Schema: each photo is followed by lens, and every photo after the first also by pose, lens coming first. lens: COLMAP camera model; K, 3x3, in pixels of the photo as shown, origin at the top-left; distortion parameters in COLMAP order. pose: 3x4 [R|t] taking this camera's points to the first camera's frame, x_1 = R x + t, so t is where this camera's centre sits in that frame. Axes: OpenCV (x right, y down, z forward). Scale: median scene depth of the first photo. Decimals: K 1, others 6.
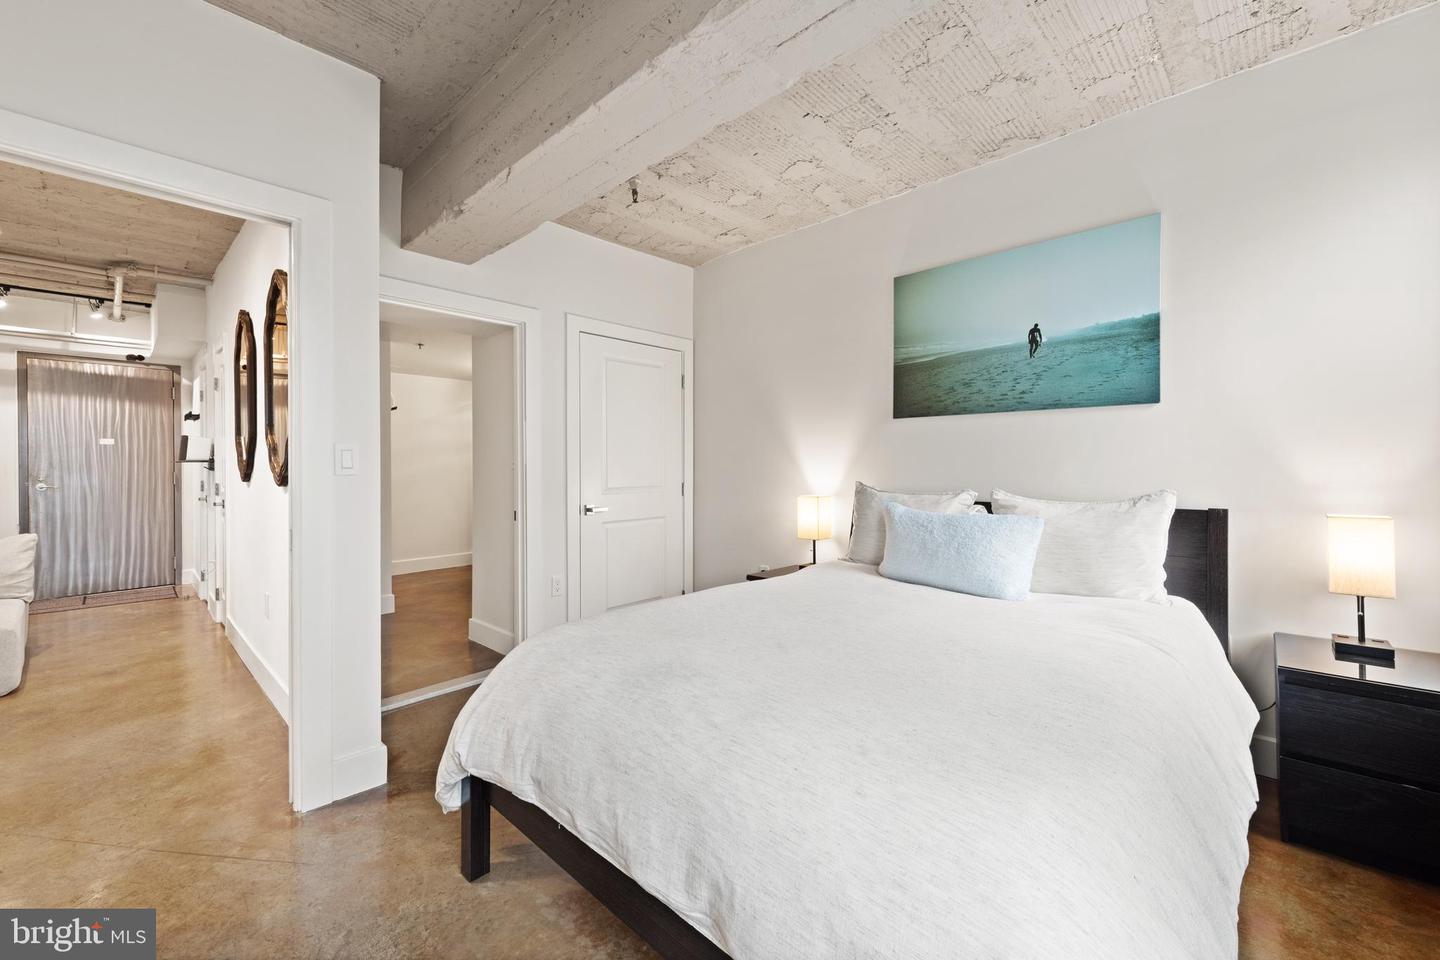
lens RADIAL K [[569.1, 0, 734.0], [0, 569.1, 467.2], [0, 0, 1]] dist [0.006986, -0.002916]
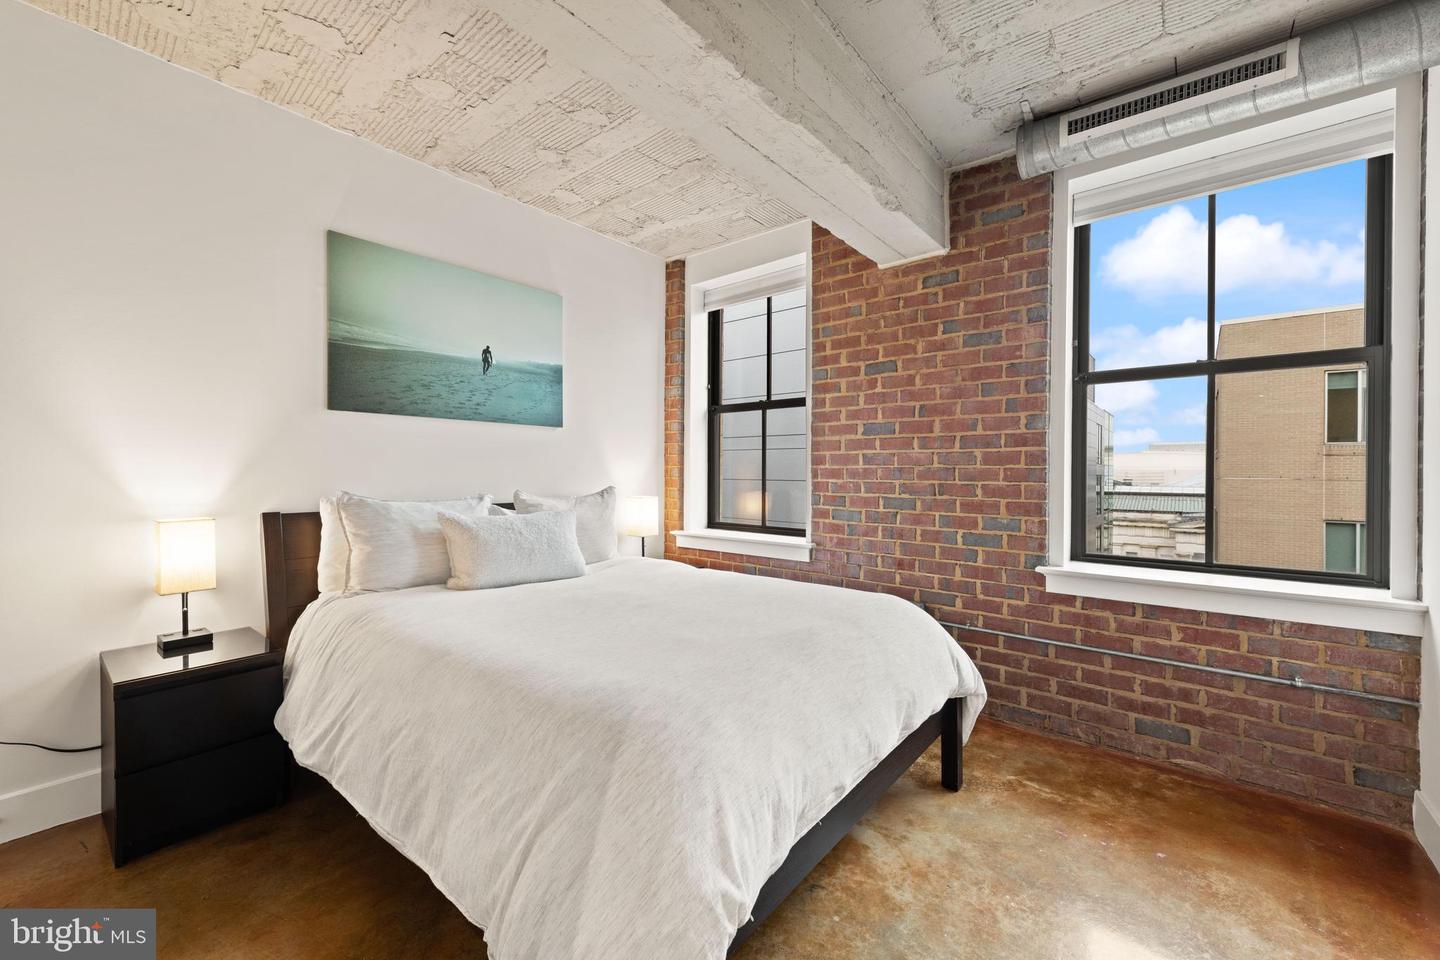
lens RADIAL K [[569.1, 0, 726.0], [0, 569.1, 474.6], [0, 0, 1]] dist [0.006986, -0.002916]
pose [[-0.060532, -0.002140, 0.998164, -0.599422], [0.000669, 0.999997, 0.002185, 0.002859], [-0.998166, 0.000800, -0.060531, 0.562171]]
